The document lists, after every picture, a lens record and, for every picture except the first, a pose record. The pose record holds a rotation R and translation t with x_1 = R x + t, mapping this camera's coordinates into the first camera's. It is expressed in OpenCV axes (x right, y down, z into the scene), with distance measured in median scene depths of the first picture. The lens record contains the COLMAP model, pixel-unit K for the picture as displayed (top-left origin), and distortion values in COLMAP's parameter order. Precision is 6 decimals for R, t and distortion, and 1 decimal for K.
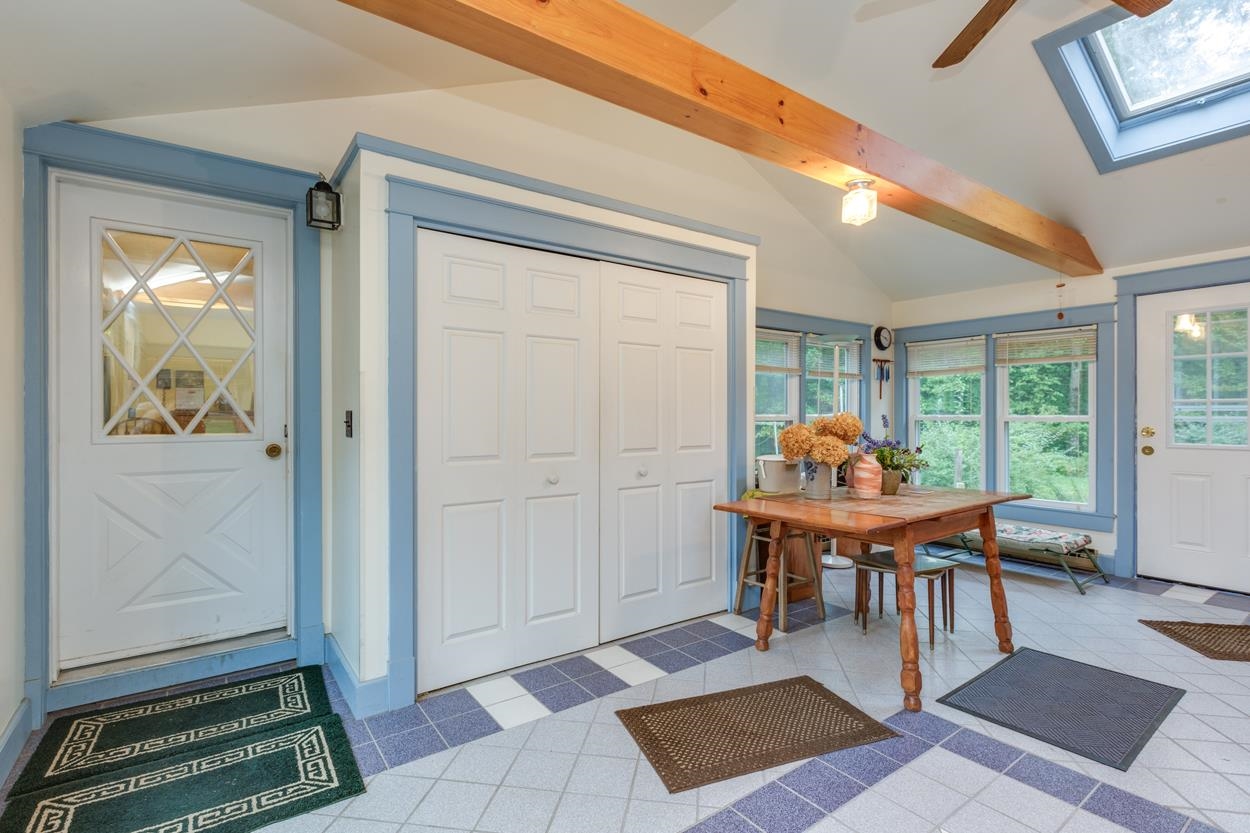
lens RADIAL K [[518.2, 0, 589.9], [0, 518.2, 404.3], [0, 0, 1]] dist [0.012473, -0.000124]
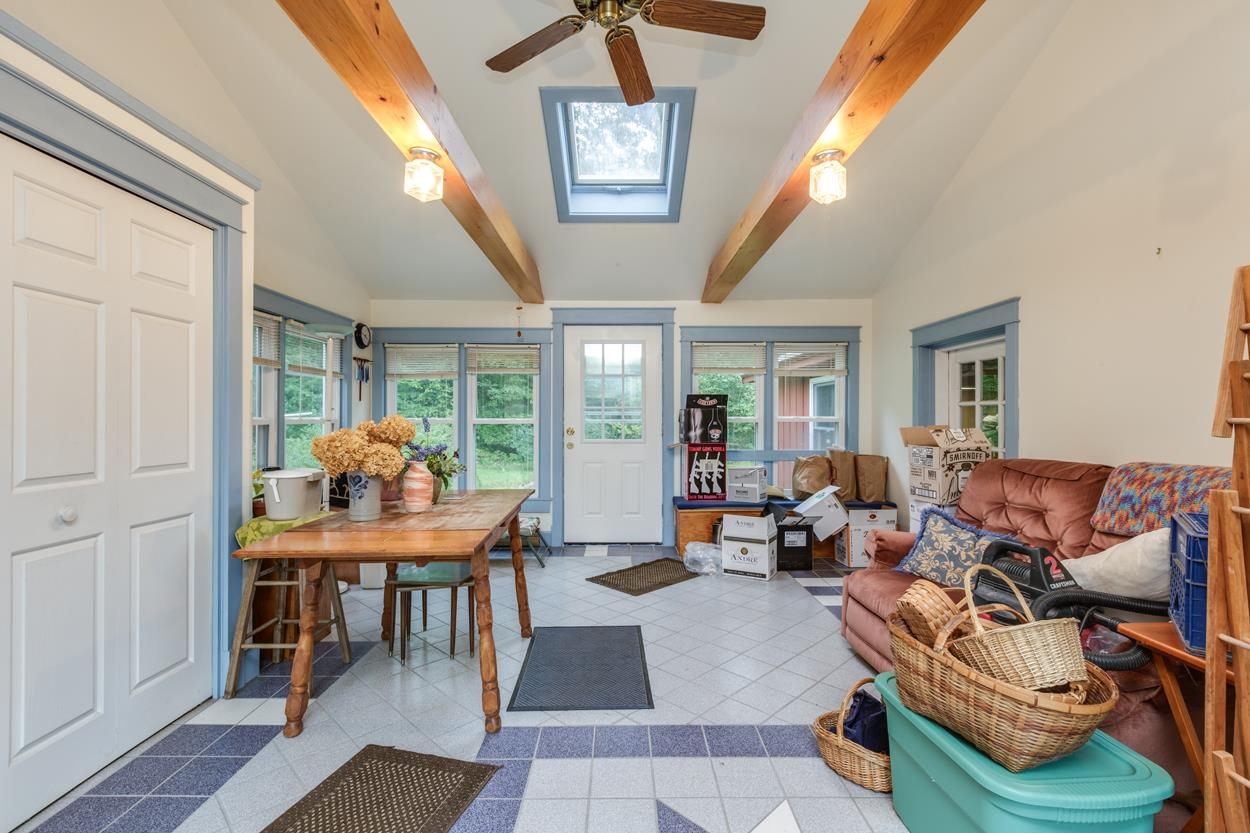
lens RADIAL K [[582.2, 0, 620.4], [0, 582.2, 409.5], [0, 0, 1]] dist [0.003117, 0.000658]
pose [[0.590407, 0.013138, 0.806999, -0.059136], [-0.017705, 0.999838, -0.003325, 0.003247], [-0.806911, -0.012325, 0.590544, 0.118980]]
